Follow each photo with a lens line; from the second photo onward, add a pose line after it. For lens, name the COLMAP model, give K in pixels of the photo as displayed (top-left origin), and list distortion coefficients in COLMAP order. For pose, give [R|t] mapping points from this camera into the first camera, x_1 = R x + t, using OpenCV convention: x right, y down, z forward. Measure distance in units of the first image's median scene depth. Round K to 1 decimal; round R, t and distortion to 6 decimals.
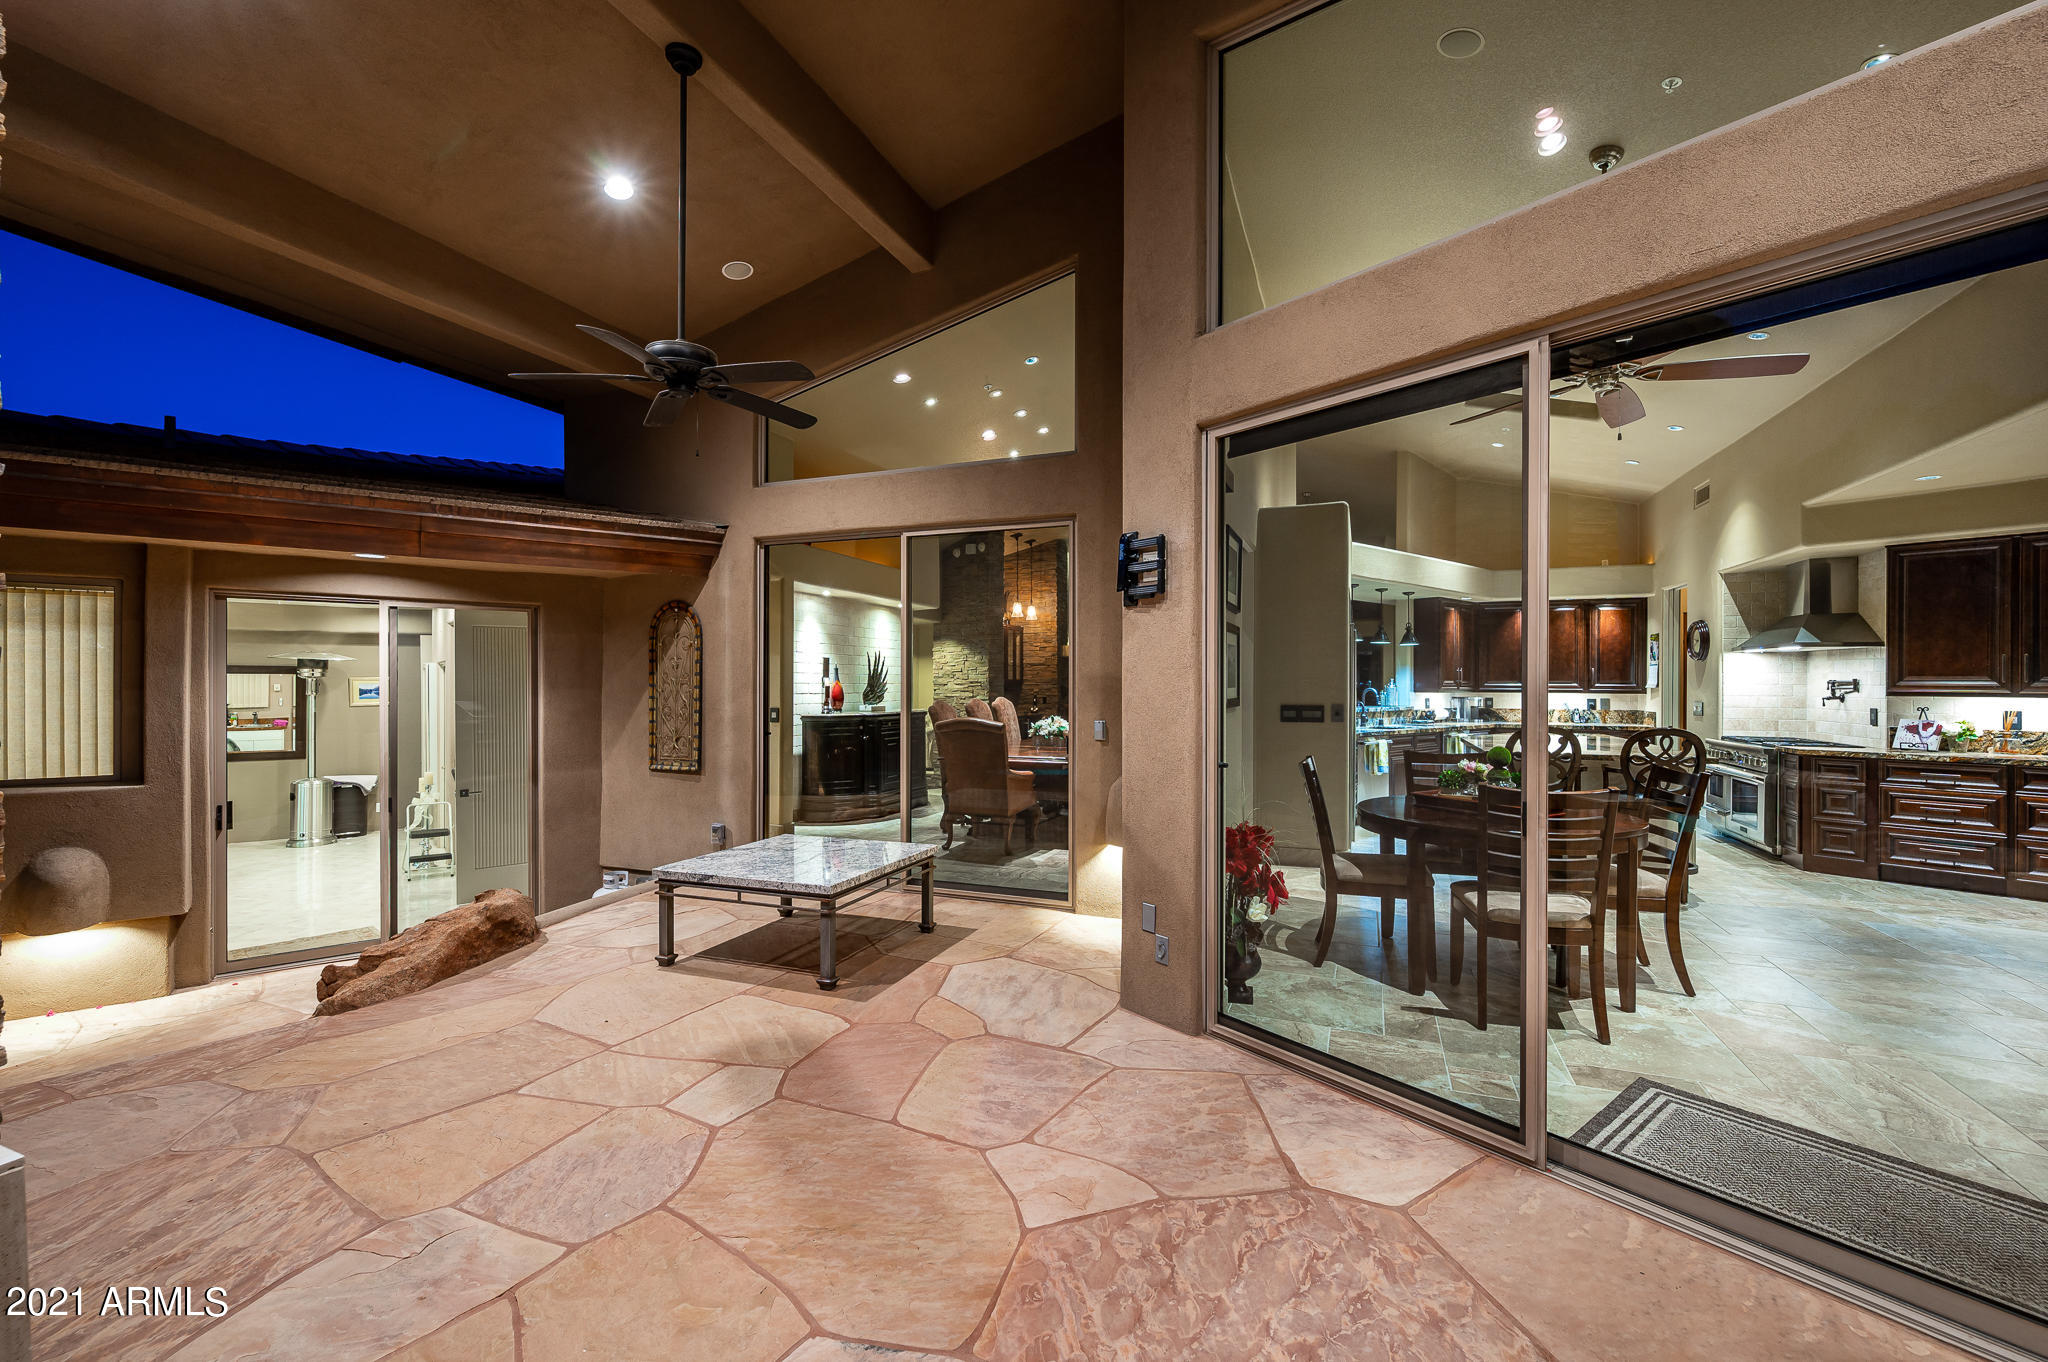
lens RADIAL K [[854.0, 0, 1024.0], [0, 854.0, 681.0], [0, 0, 1]] dist [-0.000078, -0.000231]
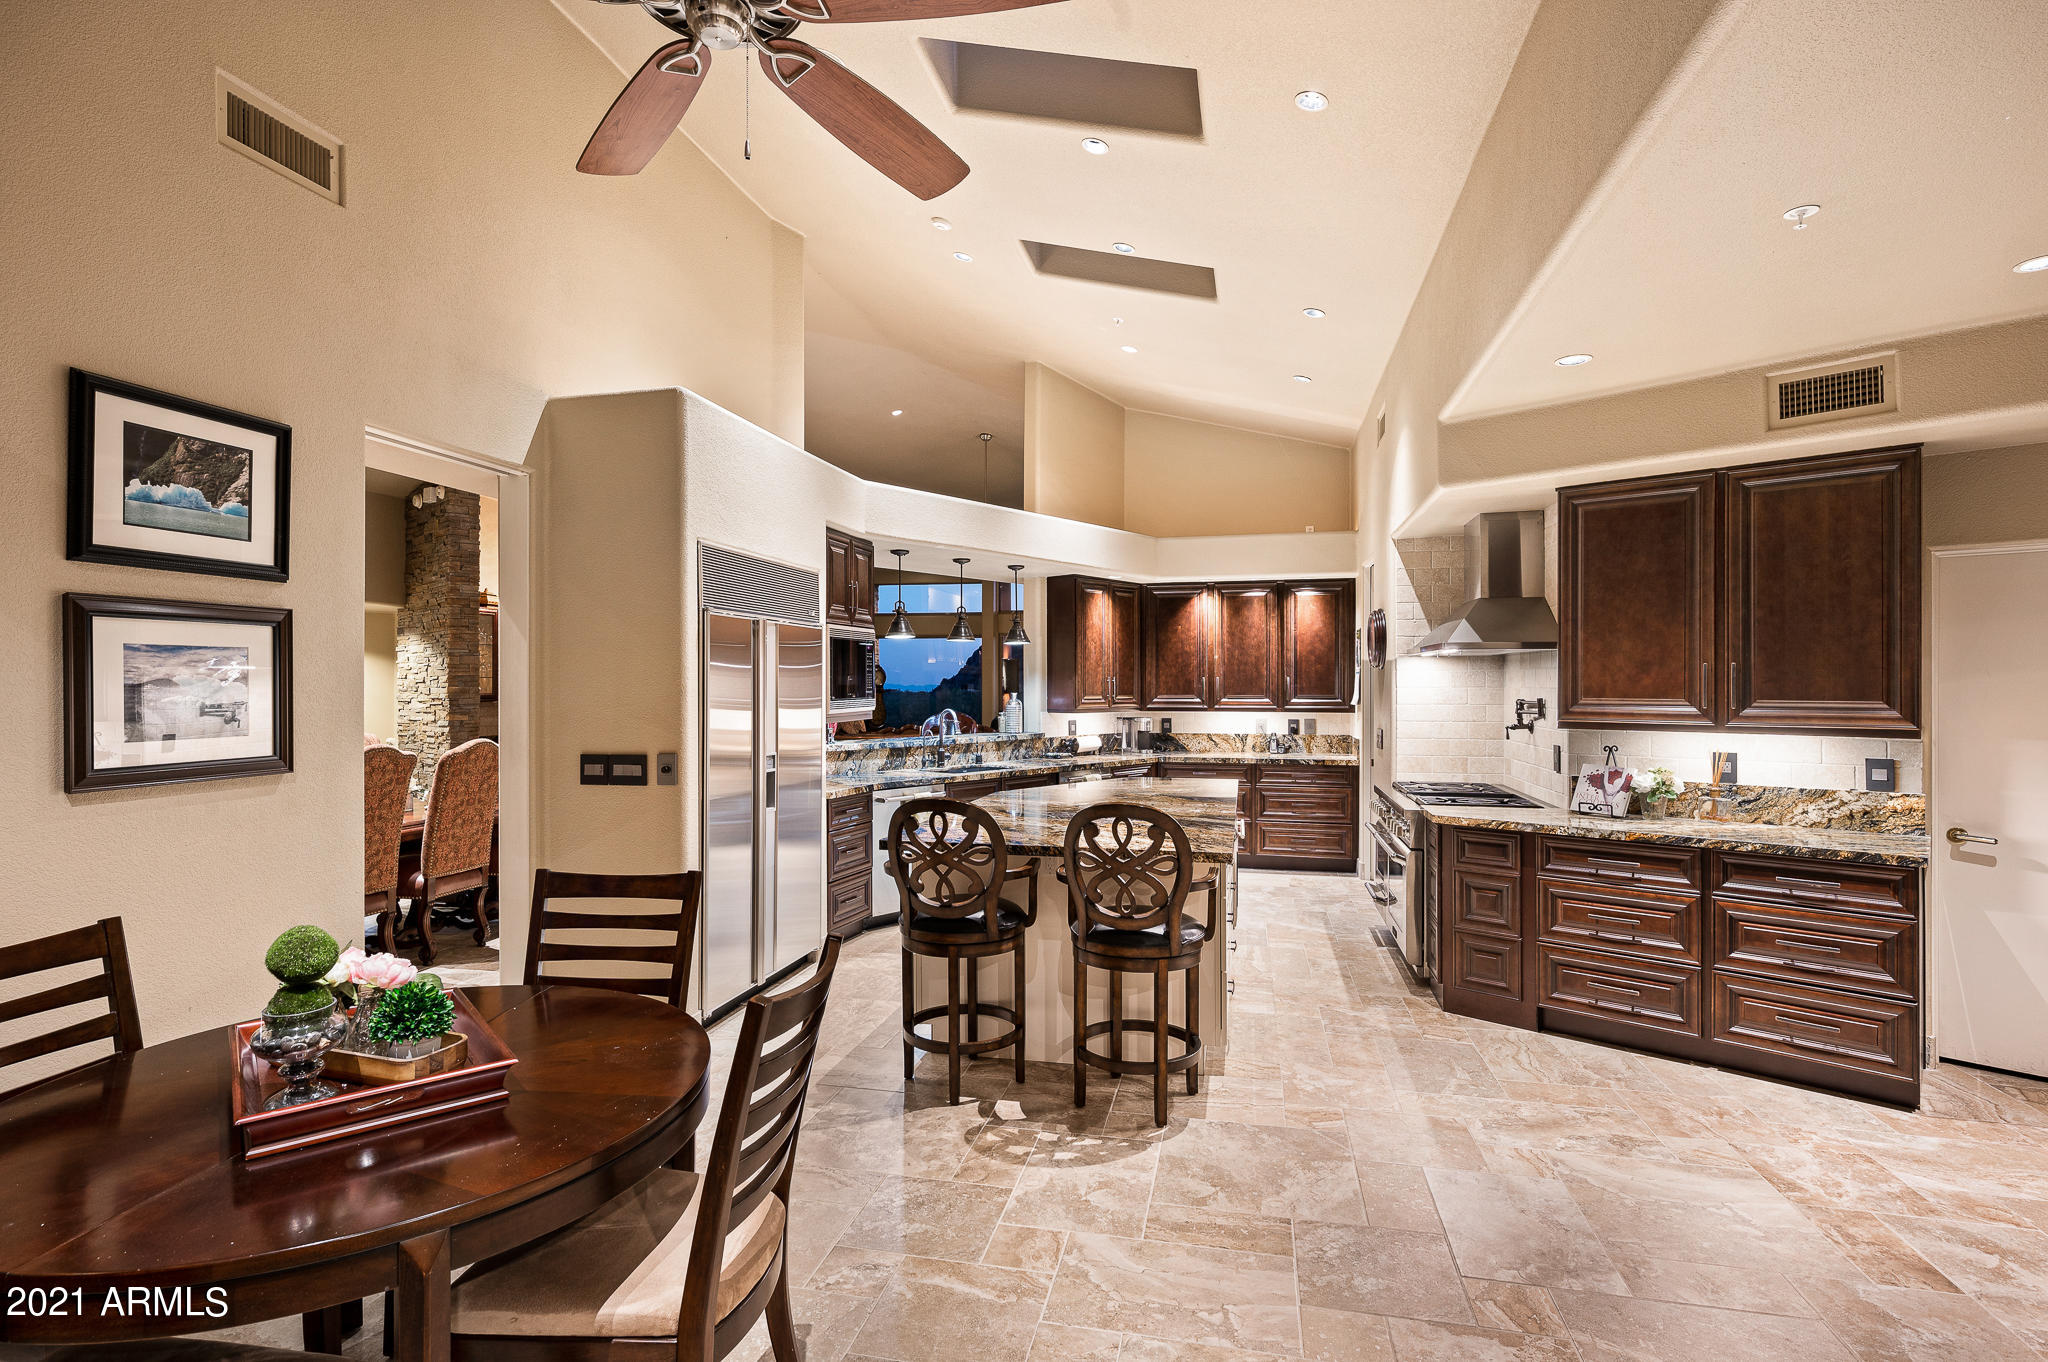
lens RADIAL K [[996.2, 0, 1024.0], [0, 996.2, 681.0], [0, 0, 1]] dist [-0.000697, -0.000137]
pose [[0.988331, -0.003684, 0.152274, 0.506793], [0.004009, 0.999990, -0.001830, -0.017304], [-0.152266, 0.002419, 0.988337, 0.334400]]
